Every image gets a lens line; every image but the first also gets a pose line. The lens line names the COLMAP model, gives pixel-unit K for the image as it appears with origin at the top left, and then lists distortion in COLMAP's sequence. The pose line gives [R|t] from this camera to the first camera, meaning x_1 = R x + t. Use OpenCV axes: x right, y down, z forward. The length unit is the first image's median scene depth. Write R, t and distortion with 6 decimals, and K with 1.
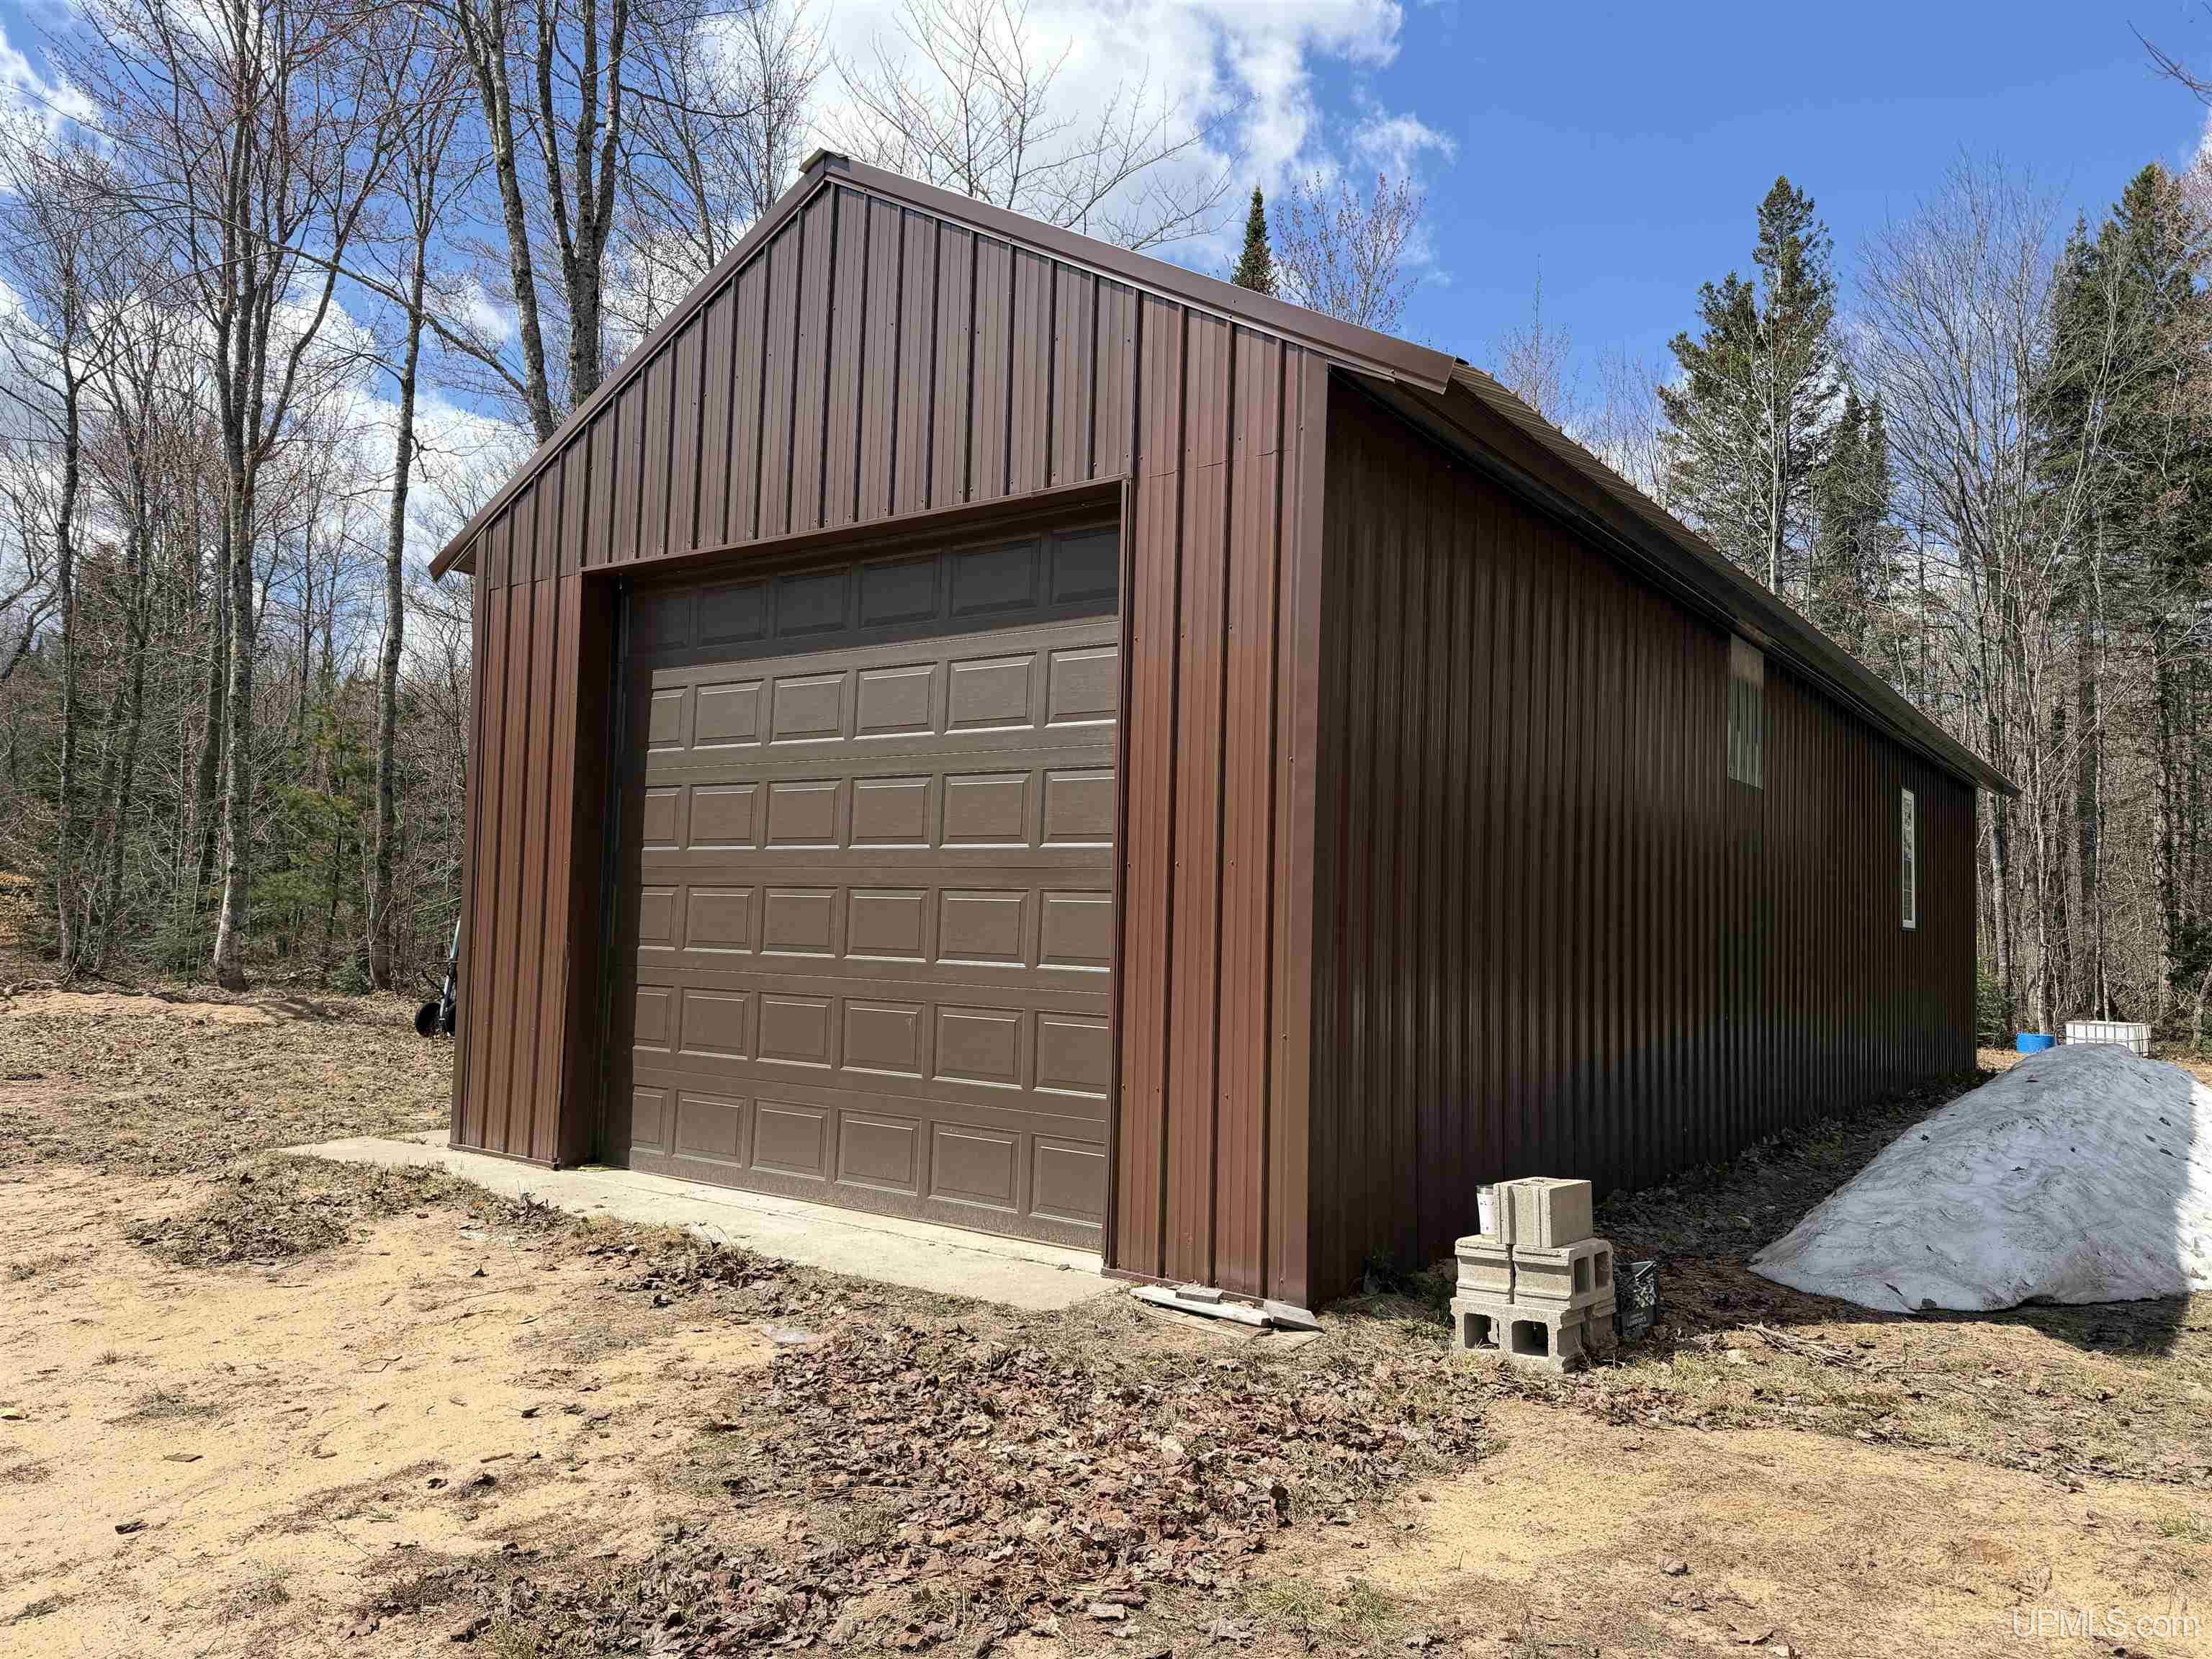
lens RADIAL K [[1558.1, 0, 1110.6], [0, 1558.1, 842.4], [0, 0, 1]] dist [0.011513, -0.021432]
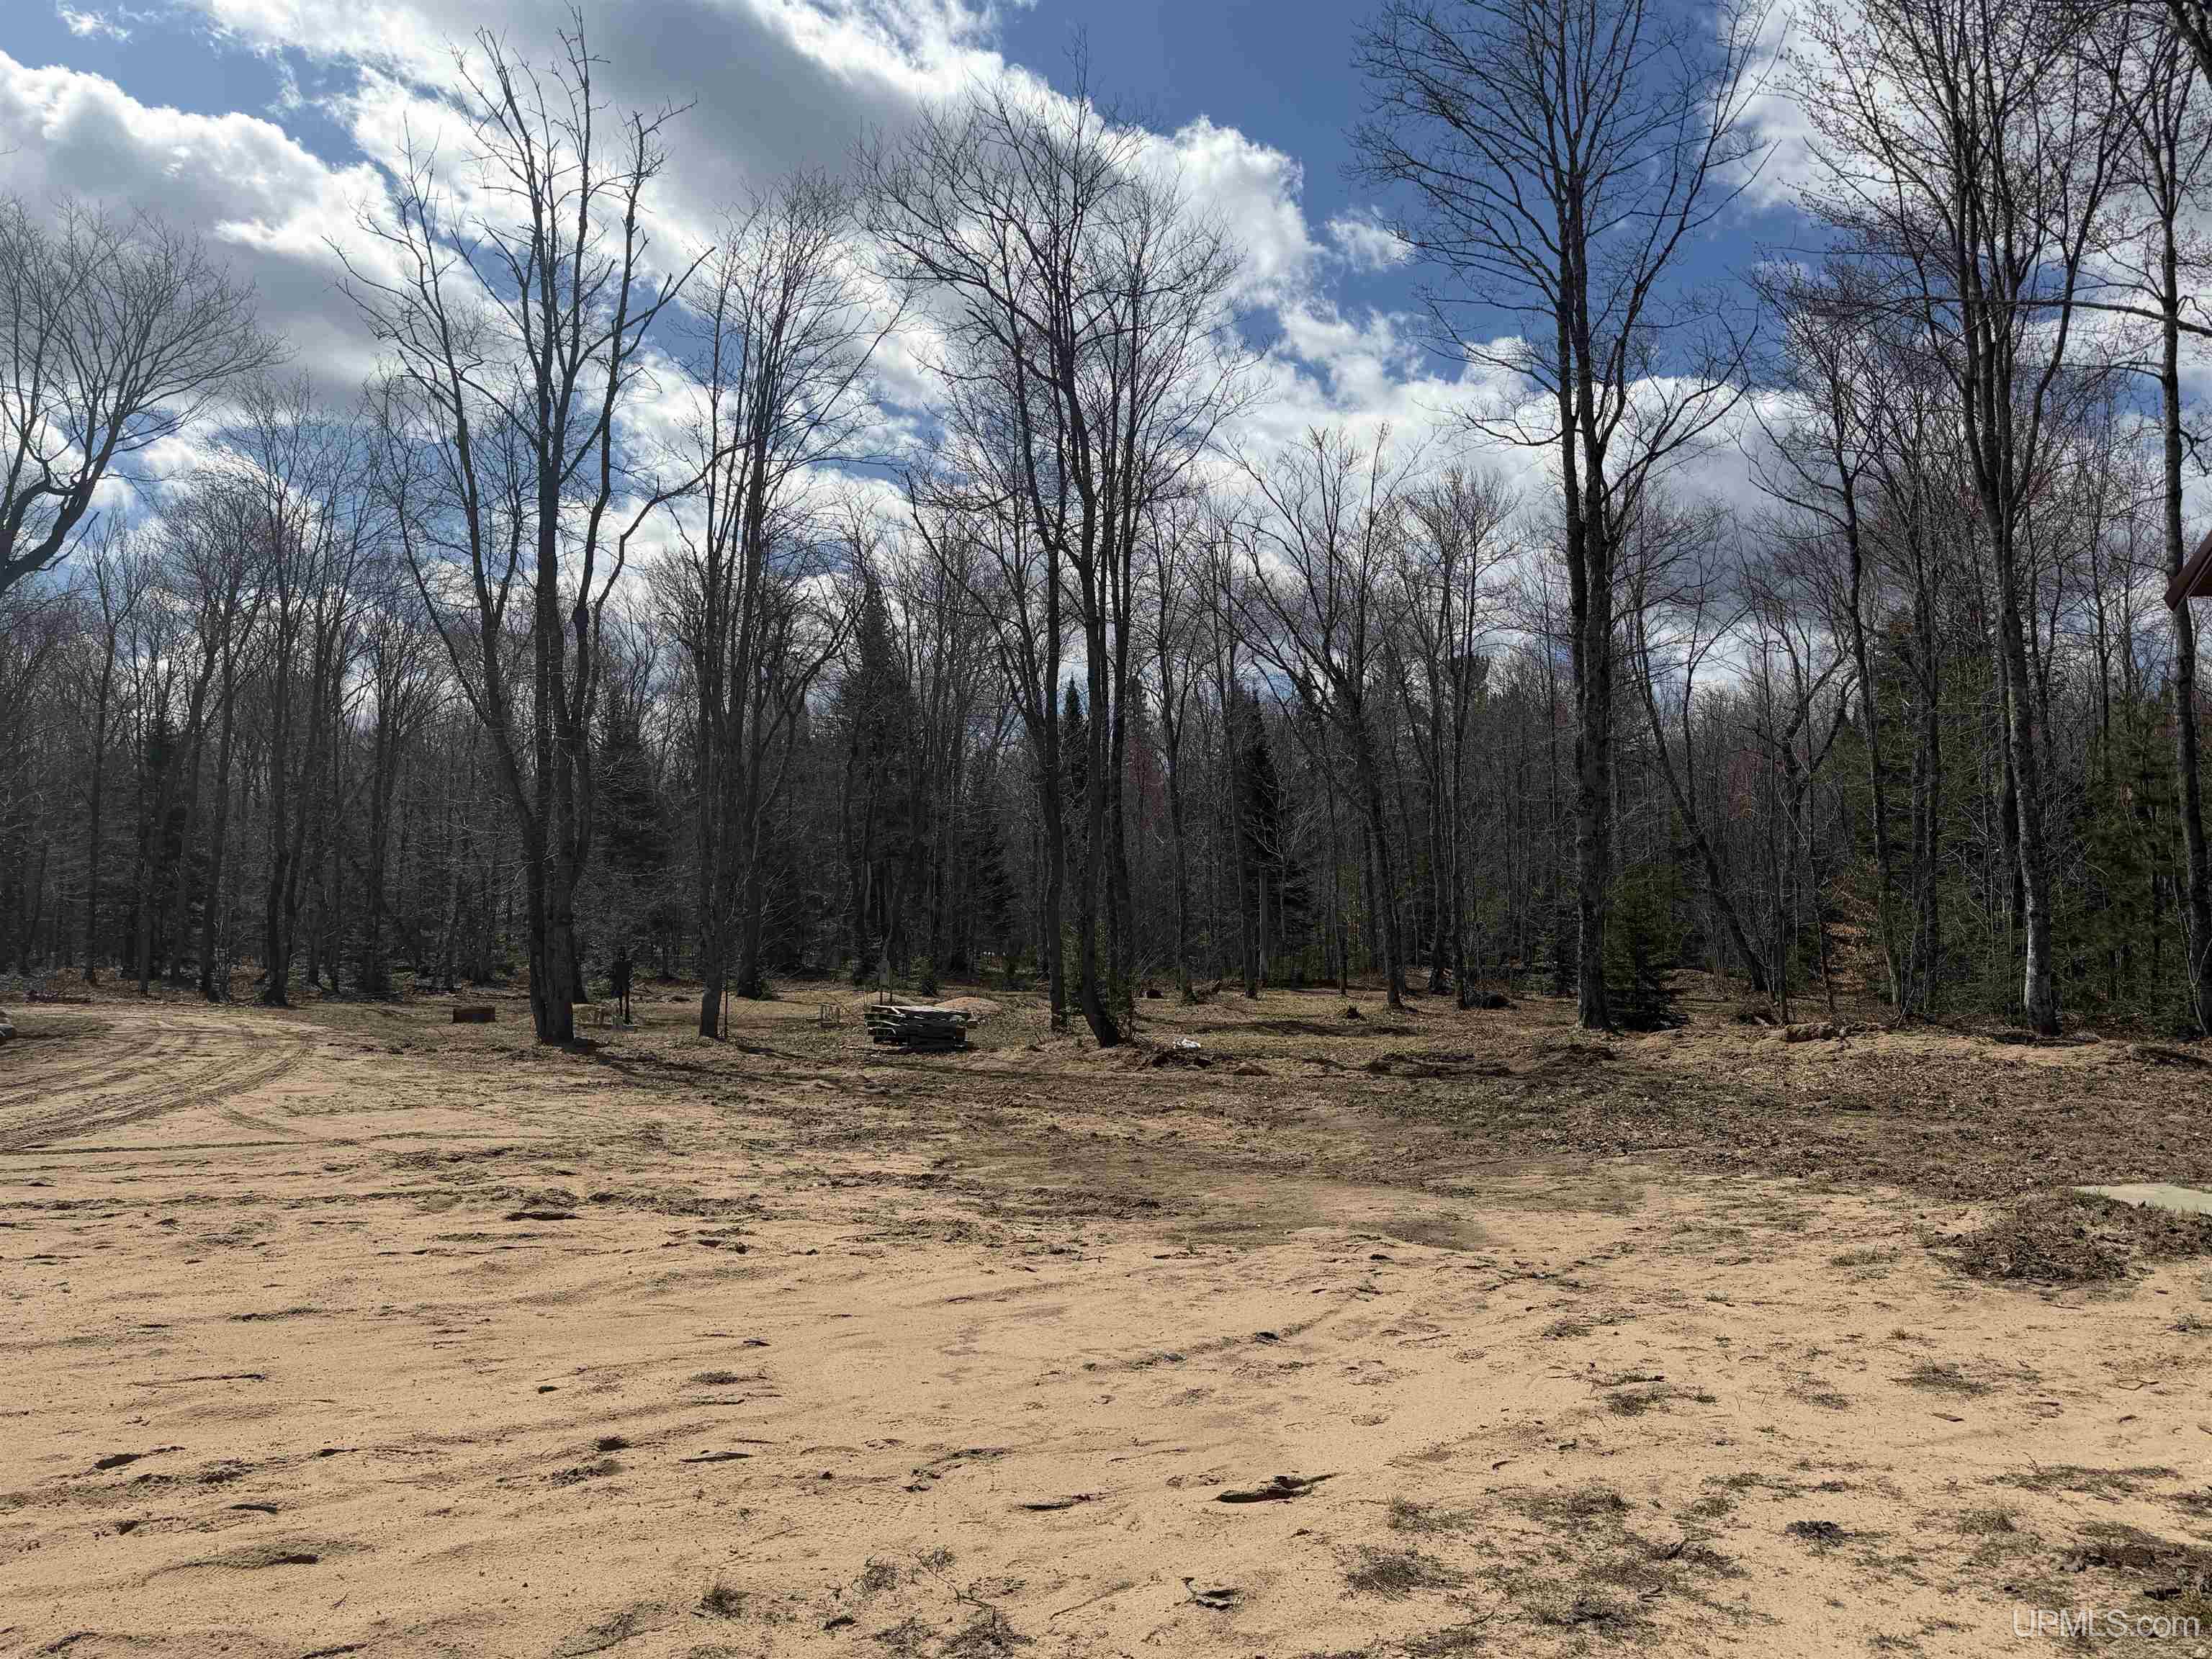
lens RADIAL K [[1621.9, 0, 1112.3], [0, 1621.9, 830.8], [0, 0, 1]] dist [-0.009162, -0.005002]
pose [[0.500422, -0.094618, -0.860596, 0.092035], [0.067735, 0.995242, -0.070035, -0.006518], [0.863128, -0.023246, 0.504450, -0.082962]]
